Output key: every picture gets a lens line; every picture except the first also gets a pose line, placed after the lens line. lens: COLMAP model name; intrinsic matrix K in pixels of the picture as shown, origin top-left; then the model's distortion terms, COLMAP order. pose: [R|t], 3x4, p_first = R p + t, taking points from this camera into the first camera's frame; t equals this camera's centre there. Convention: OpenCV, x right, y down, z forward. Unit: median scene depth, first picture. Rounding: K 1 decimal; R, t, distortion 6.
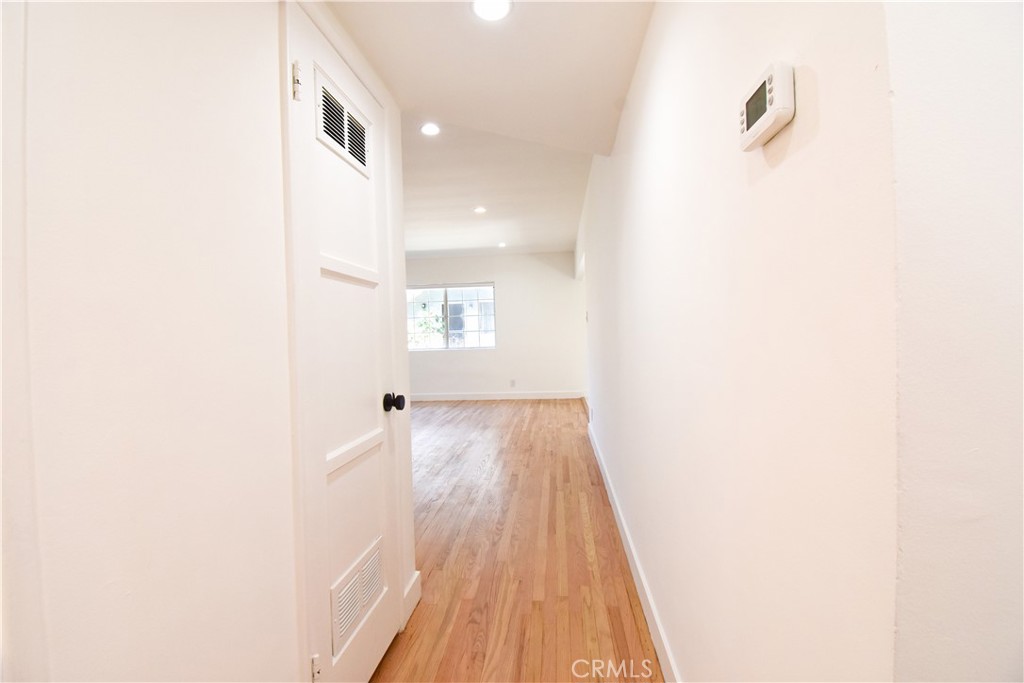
lens RADIAL K [[452.1, 0, 510.7], [0, 452.1, 337.0], [0, 0, 1]] dist [0.010421, -0.019346]
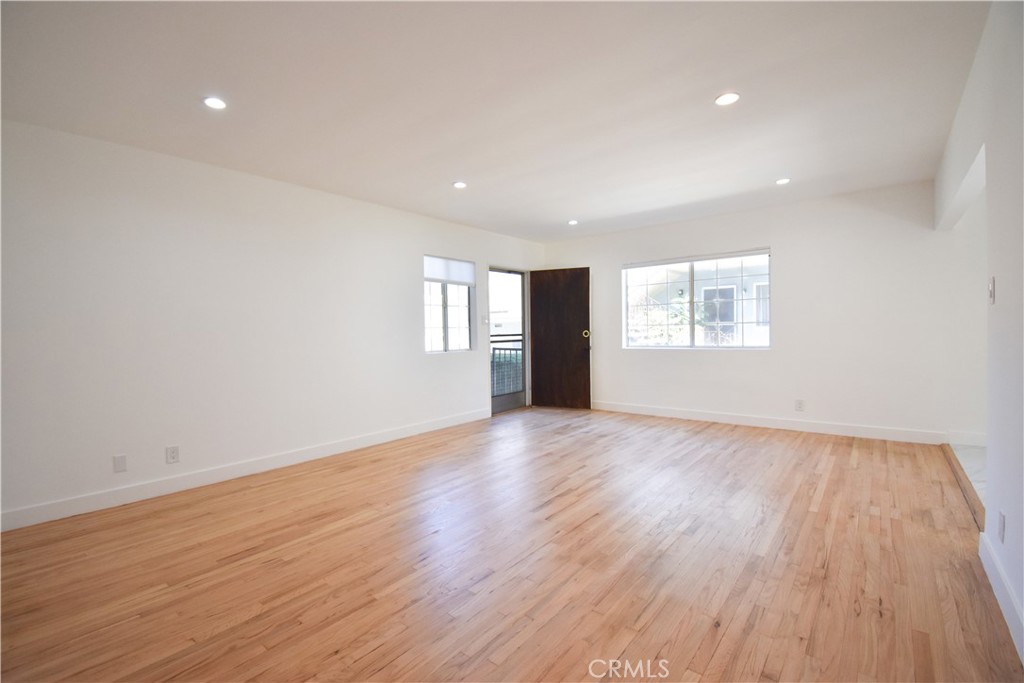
lens RADIAL K [[452.1, 0, 510.7], [0, 452.1, 337.0], [0, 0, 1]] dist [0.010421, -0.019346]
pose [[0.834558, 0.026129, -0.550301, 0.015987], [-0.015299, 0.999589, 0.024260, -0.003576], [0.550708, -0.011827, 0.834614, 0.298849]]
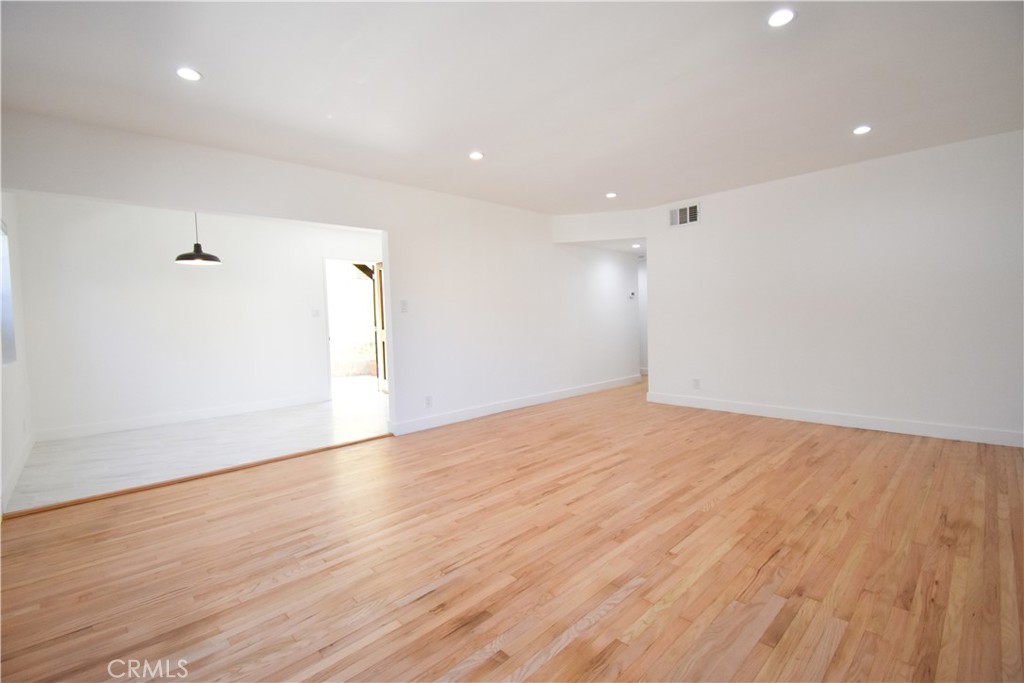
lens RADIAL K [[452.1, 0, 510.7], [0, 452.1, 337.0], [0, 0, 1]] dist [0.010421, -0.019346]
pose [[-0.752167, 0.028580, 0.658353, -0.457728], [0.063554, 0.997548, 0.029306, 0.004335], [-0.655901, 0.063884, -0.752139, 1.168905]]
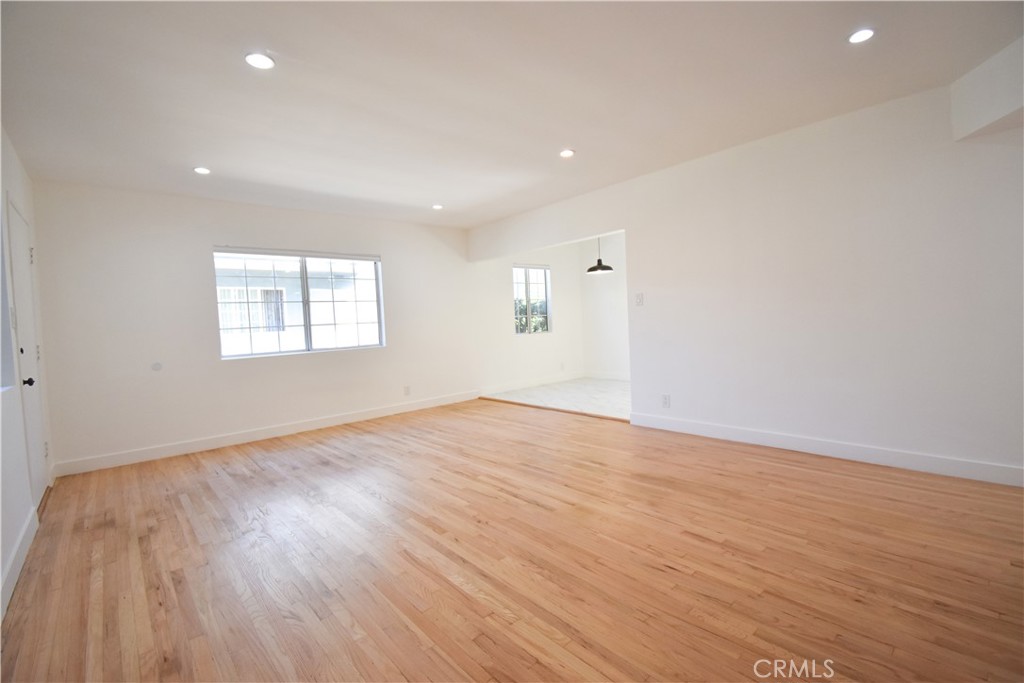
lens RADIAL K [[452.1, 0, 510.7], [0, 452.1, 337.0], [0, 0, 1]] dist [0.010421, -0.019346]
pose [[0.678342, -0.023653, 0.734365, -0.526869], [0.028807, 0.999569, 0.005585, 0.014620], [-0.734181, 0.017366, 0.678732, 0.419762]]
